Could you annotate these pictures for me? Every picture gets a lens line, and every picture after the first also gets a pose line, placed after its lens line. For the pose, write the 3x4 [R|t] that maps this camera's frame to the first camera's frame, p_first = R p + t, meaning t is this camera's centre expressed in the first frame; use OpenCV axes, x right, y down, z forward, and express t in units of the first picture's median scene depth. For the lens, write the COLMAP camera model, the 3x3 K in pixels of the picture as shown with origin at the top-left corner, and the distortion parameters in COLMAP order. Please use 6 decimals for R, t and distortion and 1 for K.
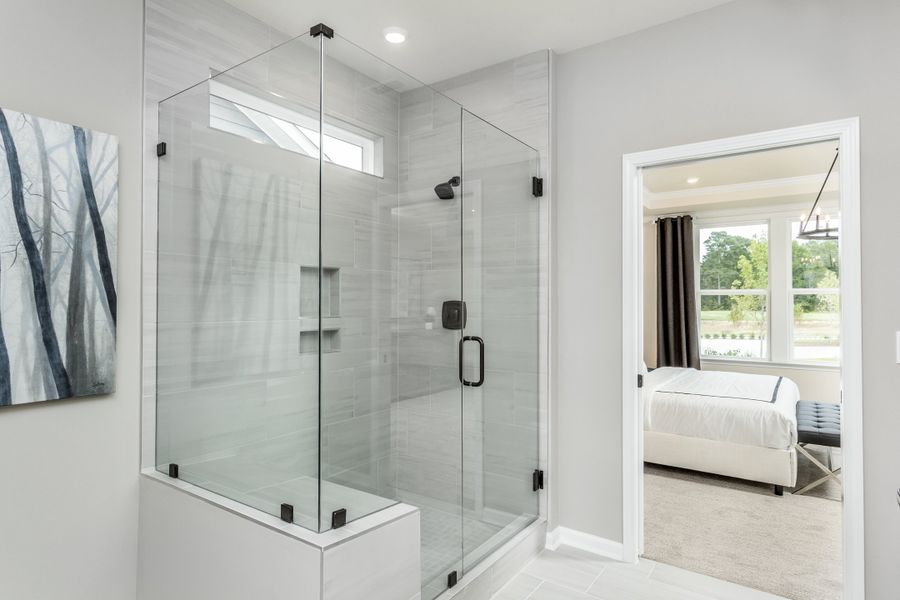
lens RADIAL K [[517.3, 0, 443.0], [0, 517.3, 299.3], [0, 0, 1]] dist [-0.001121, 0.000643]
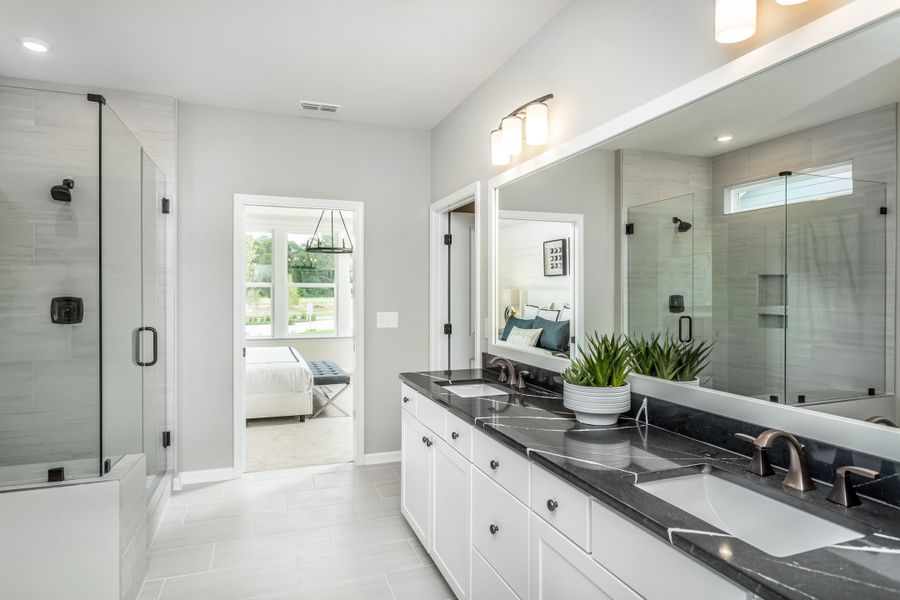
lens RADIAL K [[517.3, 0, 450.2], [0, 517.3, 296.6], [0, 0, 1]] dist [-0.001121, 0.000643]
pose [[0.564689, -0.007072, 0.825274, -0.457593], [-0.011315, 0.999803, 0.016310, -0.026652], [-0.825226, -0.018548, 0.564498, -0.272803]]
